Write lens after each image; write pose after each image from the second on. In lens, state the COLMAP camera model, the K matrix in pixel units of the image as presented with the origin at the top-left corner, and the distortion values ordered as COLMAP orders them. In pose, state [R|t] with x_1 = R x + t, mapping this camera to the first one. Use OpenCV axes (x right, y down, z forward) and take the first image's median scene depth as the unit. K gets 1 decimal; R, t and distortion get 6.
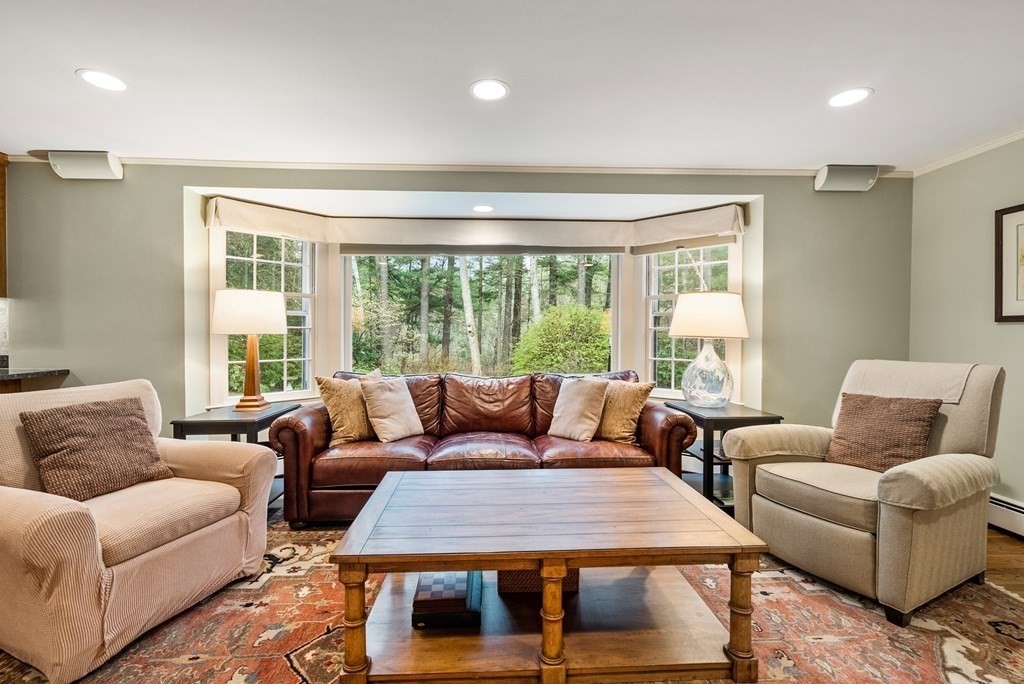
lens RADIAL K [[471.2, 0, 505.6], [0, 471.2, 336.2], [0, 0, 1]] dist [-0.004271, 0.000273]
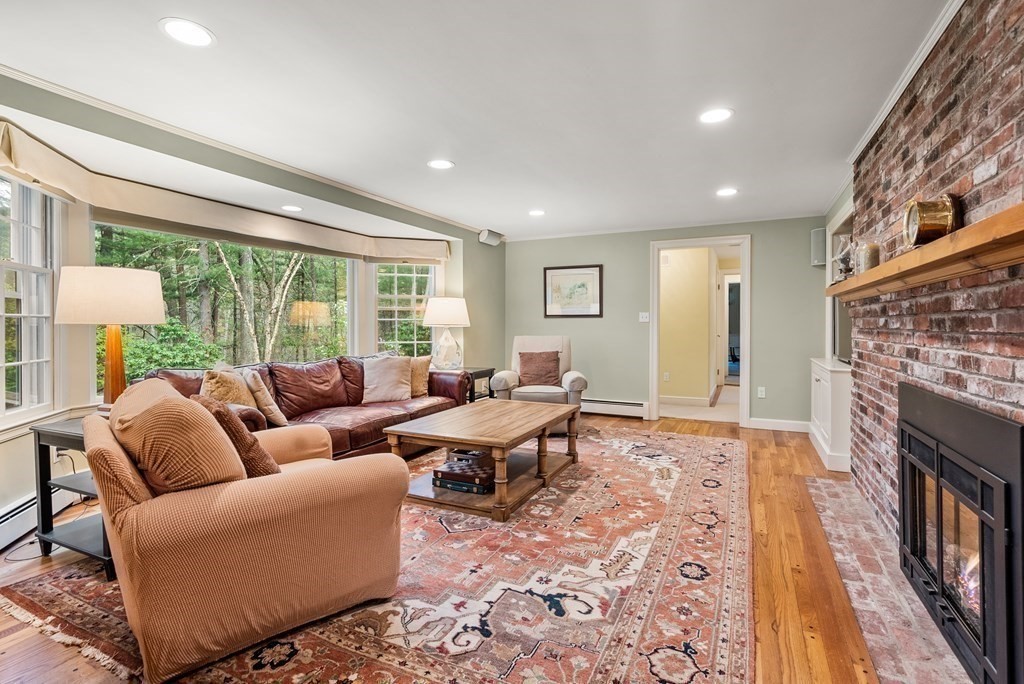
lens RADIAL K [[482.0, 0, 512.2], [0, 482.0, 330.6], [0, 0, 1]] dist [-0.002269, 0.000163]
pose [[0.477165, -0.013909, 0.878704, -0.932362], [0.009430, 0.999898, 0.010706, 0.004469], [-0.878763, 0.003178, 0.477248, 0.039214]]
